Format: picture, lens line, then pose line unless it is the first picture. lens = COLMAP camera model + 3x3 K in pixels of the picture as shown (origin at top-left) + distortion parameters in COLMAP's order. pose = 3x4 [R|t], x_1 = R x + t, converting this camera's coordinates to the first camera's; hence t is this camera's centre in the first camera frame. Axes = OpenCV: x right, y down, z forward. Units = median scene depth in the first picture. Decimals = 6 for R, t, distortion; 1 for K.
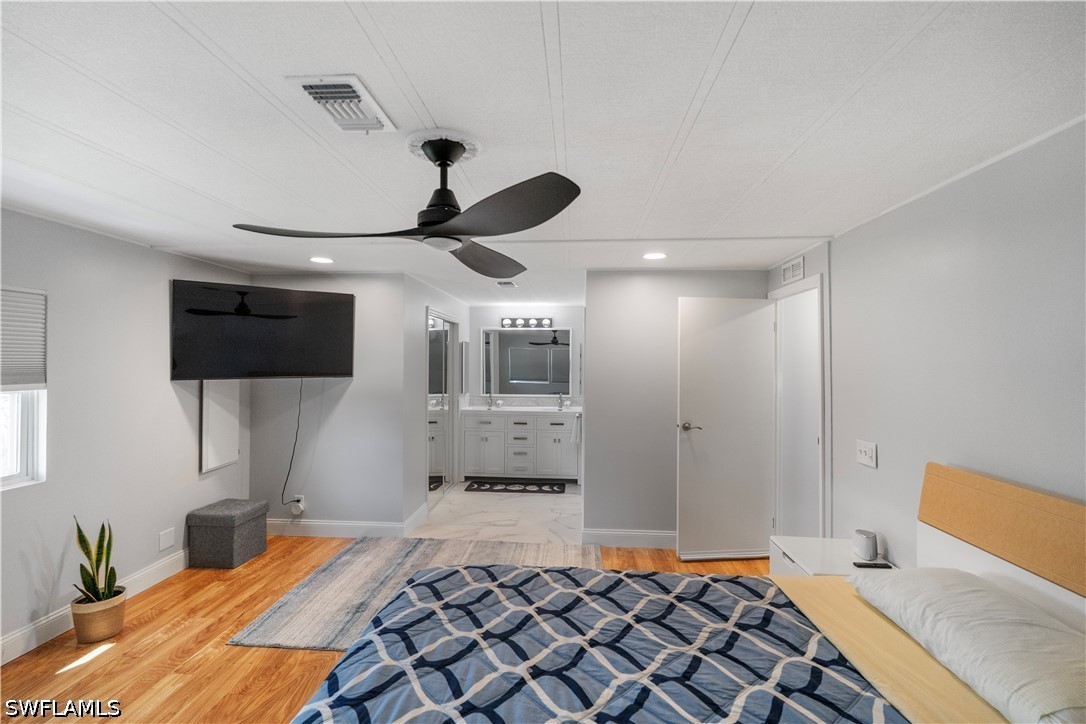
lens RADIAL K [[488.4, 0, 539.6], [0, 488.4, 343.1], [0, 0, 1]] dist [-0.001294, 0.000206]
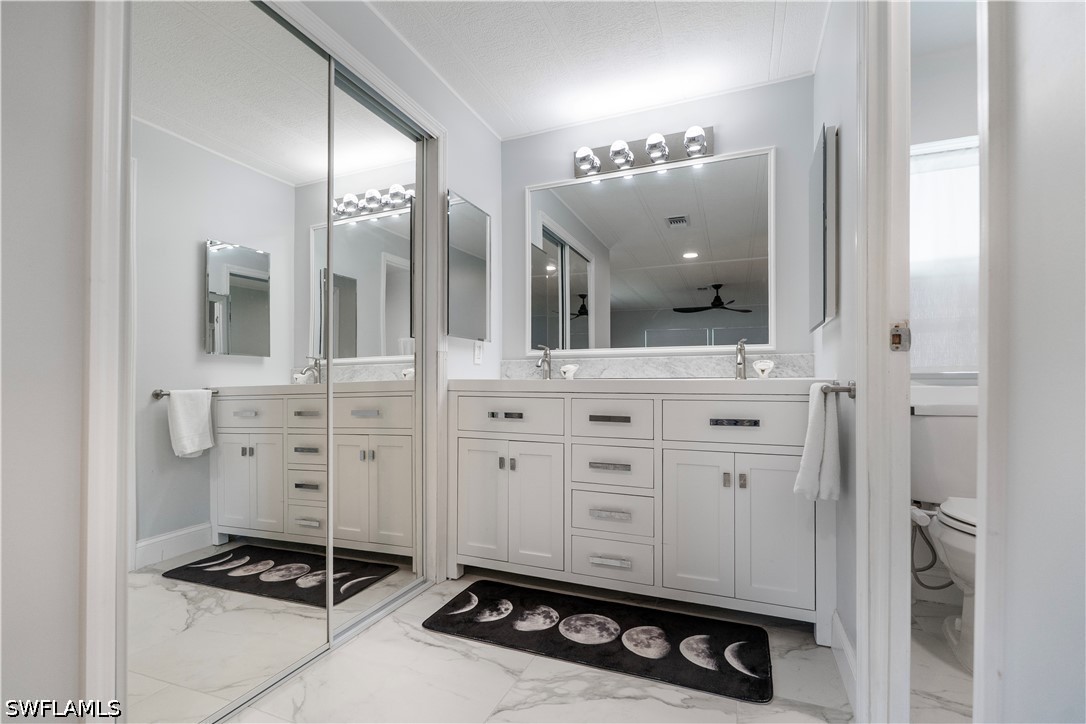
lens RADIAL K [[490.9, 0, 537.0], [0, 490.9, 376.7], [0, 0, 1]] dist [-0.001913, 0.000114]
pose [[0.950952, -0.007384, -0.309250, 0.026650], [0.015318, 0.999613, 0.023236, 0.241851], [0.308958, -0.026834, 0.950697, 1.286061]]
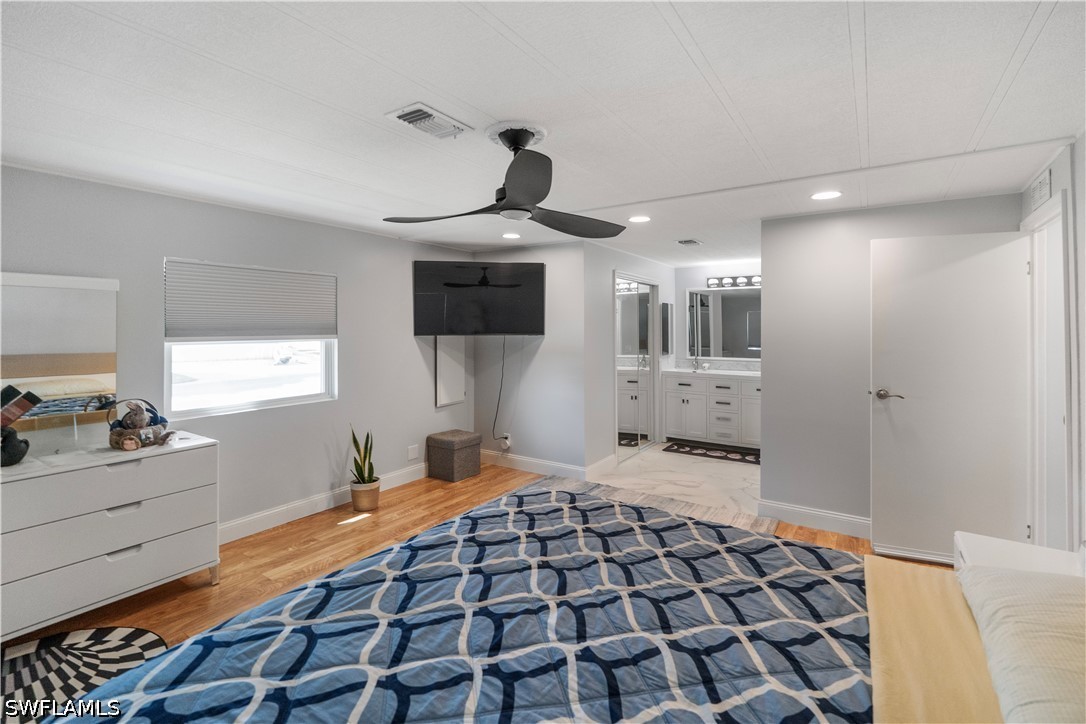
lens RADIAL K [[495.9, 0, 541.7], [0, 495.9, 312.0], [0, 0, 1]] dist [0.000490, -0.000662]
pose [[0.871628, -0.019124, -0.489795, 0.242037], [0.020940, 0.999779, -0.001771, 0.022699], [0.489721, -0.008713, 0.871836, -0.023326]]
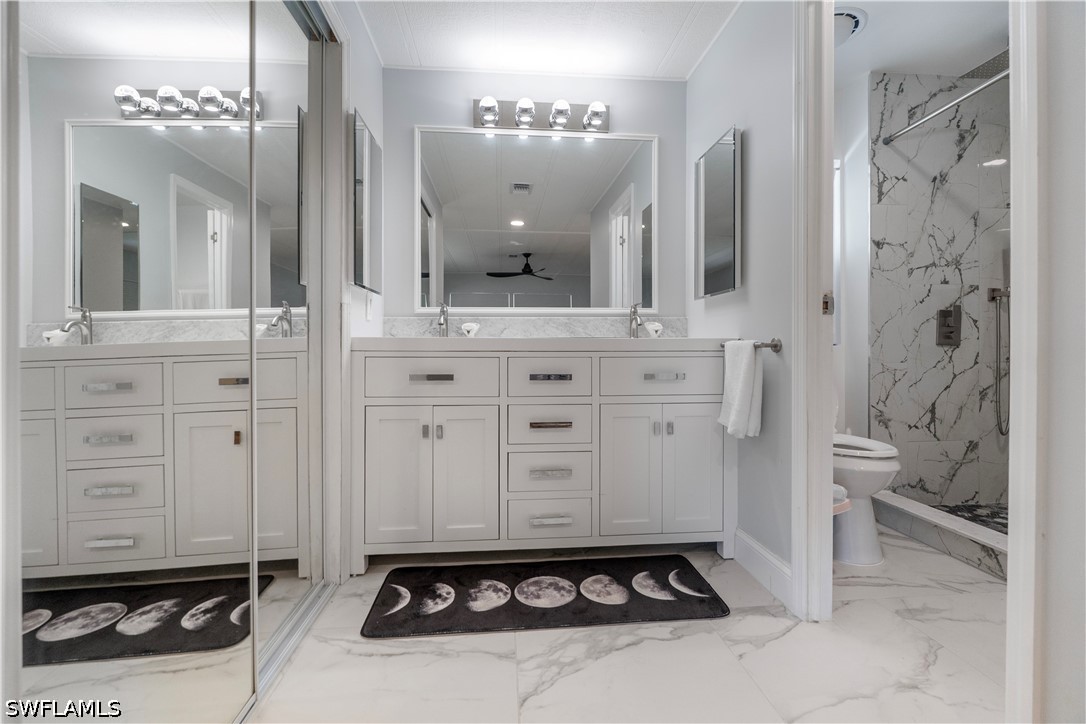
lens RADIAL K [[488.4, 0, 539.6], [0, 488.4, 343.1], [0, 0, 1]] dist [-0.001294, 0.000206]
pose [[0.985714, -0.006638, 0.168297, -0.183581], [0.001072, 0.999450, 0.033140, 0.247080], [-0.168425, -0.032486, 0.985179, 1.300594]]
